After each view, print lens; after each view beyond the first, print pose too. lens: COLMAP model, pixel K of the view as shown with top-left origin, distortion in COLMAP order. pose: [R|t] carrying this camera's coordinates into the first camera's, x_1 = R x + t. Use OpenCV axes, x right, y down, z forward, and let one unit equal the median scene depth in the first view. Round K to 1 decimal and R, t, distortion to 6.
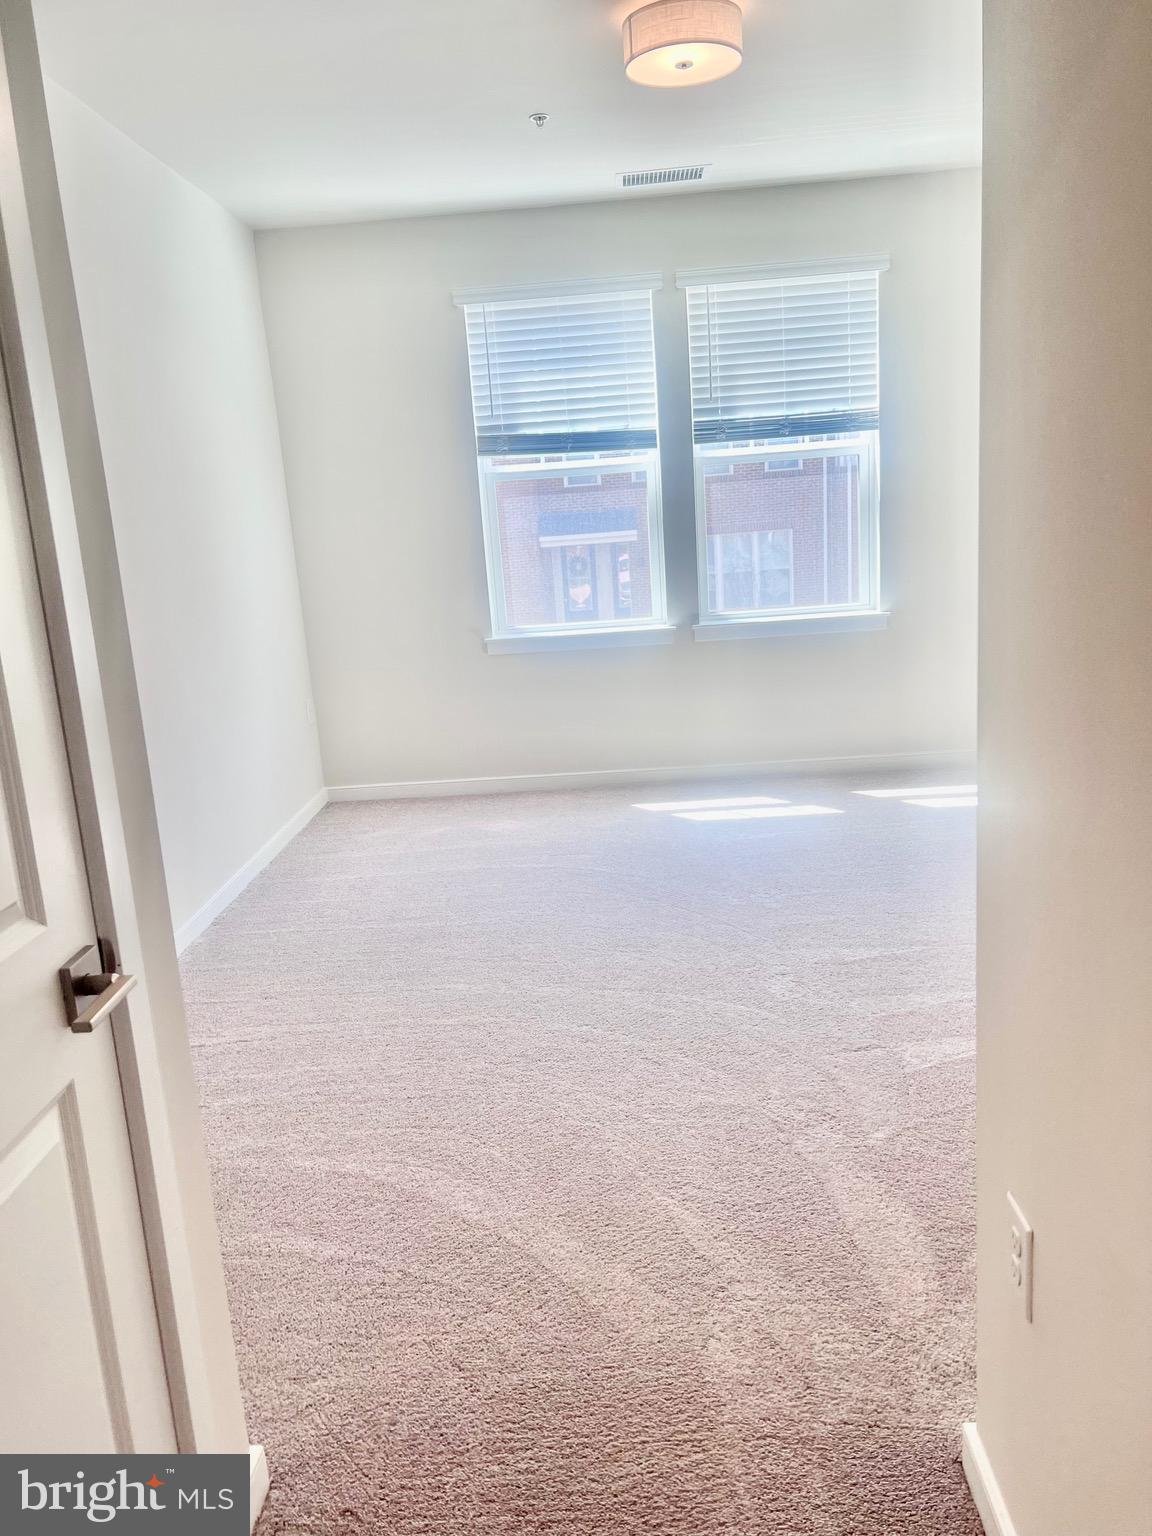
lens RADIAL K [[1159.0, 0, 570.4], [0, 1159.0, 764.9], [0, 0, 1]] dist [0.043680, -0.050254]
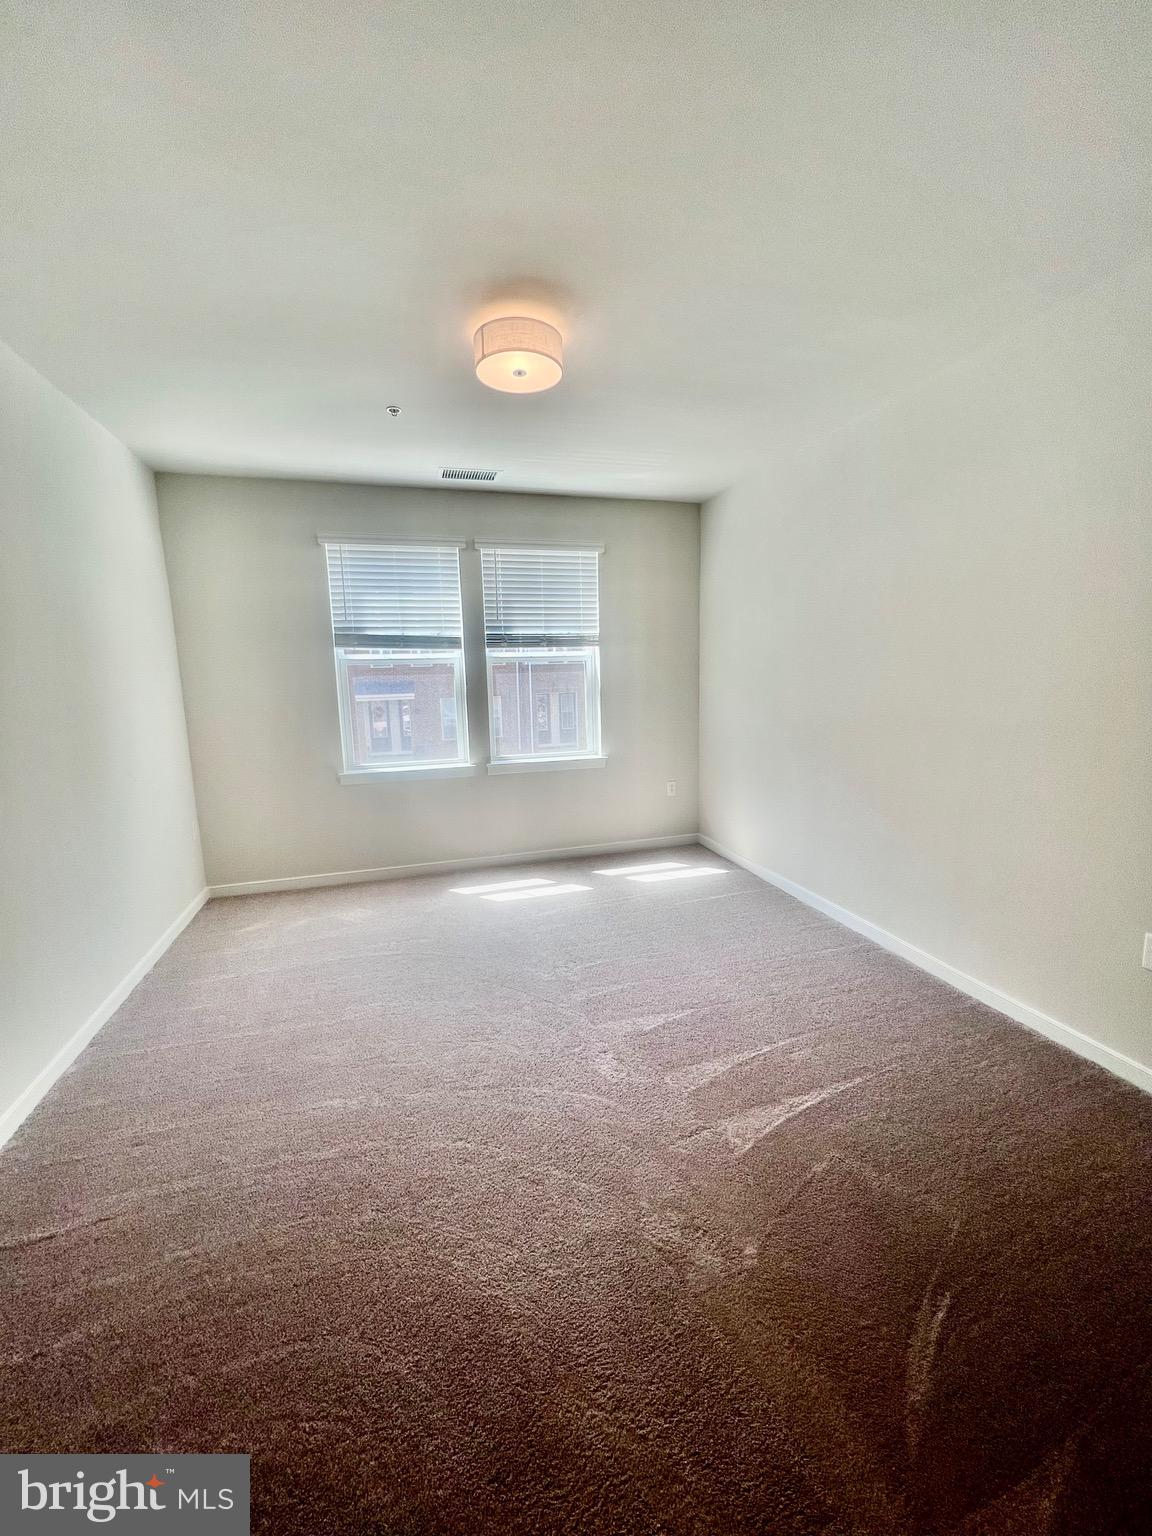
lens RADIAL K [[617.6, 0, 581.1], [0, 617.6, 764.2], [0, 0, 1]] dist [-0.005660, 0.001742]
pose [[0.945310, -0.002883, 0.326160, -0.066075], [0.031124, 0.996195, -0.081402, -0.085418], [-0.324684, 0.087101, 0.941803, 0.332754]]
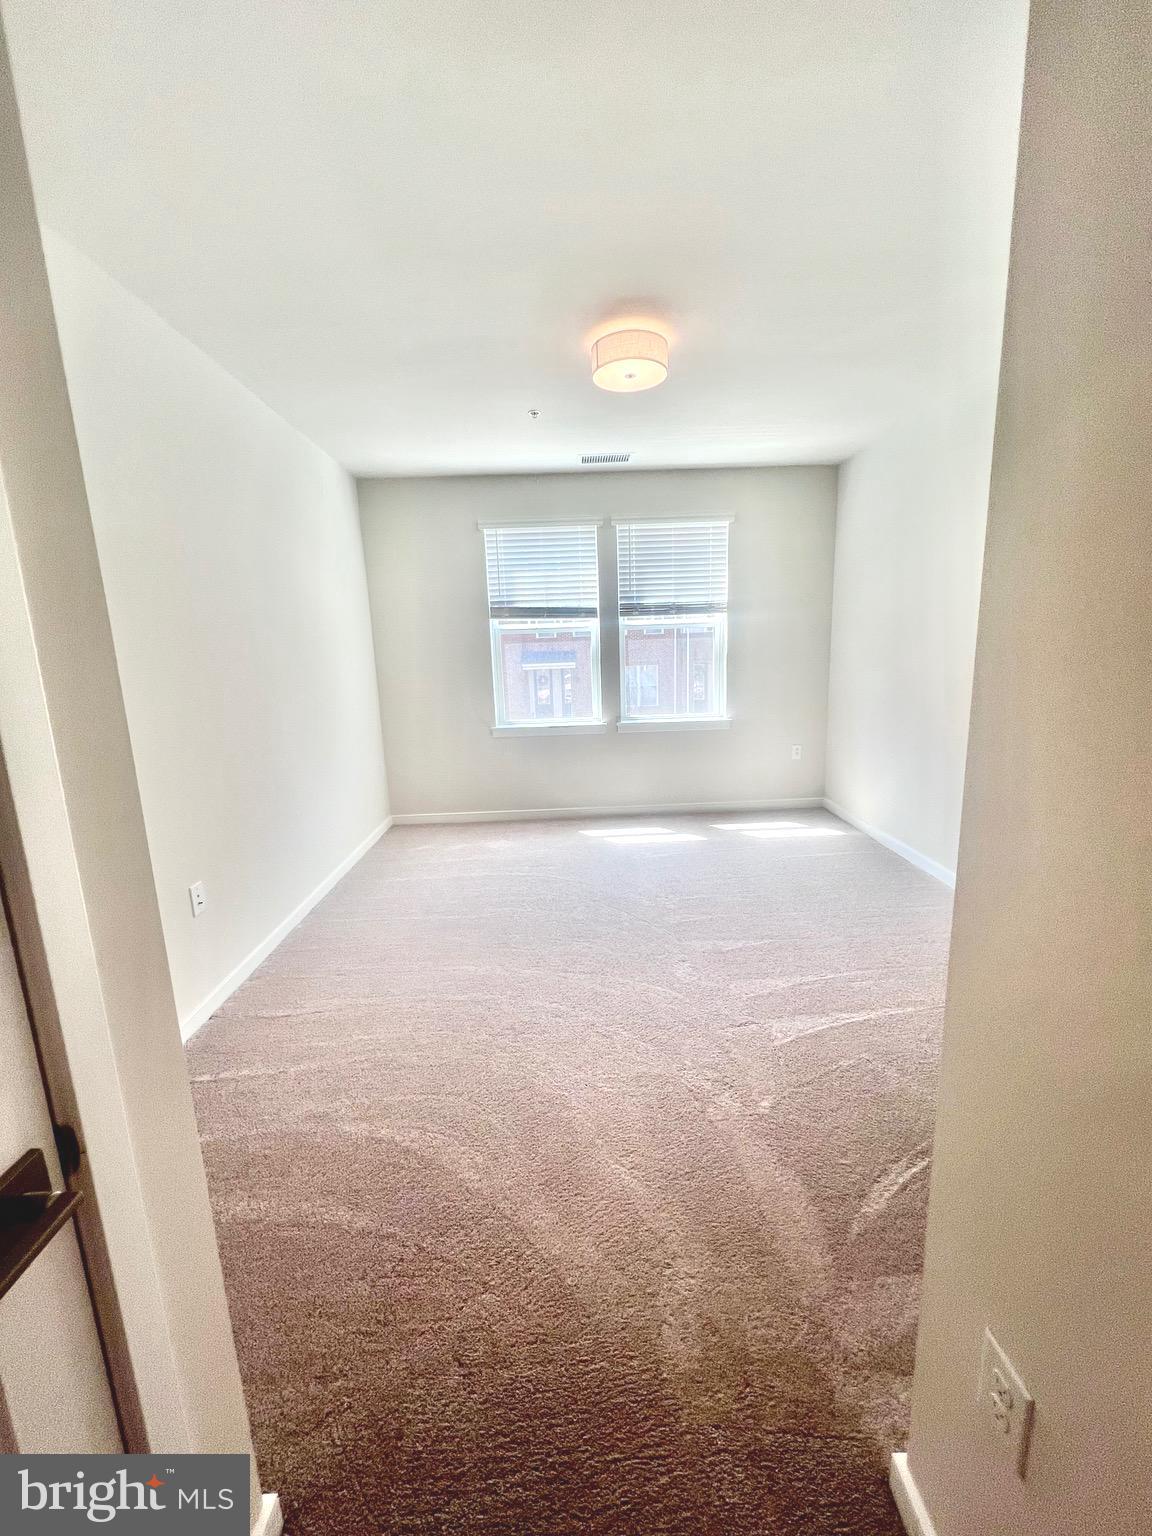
lens RADIAL K [[617.6, 0, 579.6], [0, 617.6, 765.2], [0, 0, 1]] dist [-0.005660, 0.001742]
pose [[0.997196, 0.021751, 0.071610, -0.017163], [-0.019422, 0.999265, -0.033061, -0.048416], [-0.072276, 0.031578, 0.996885, 0.192331]]
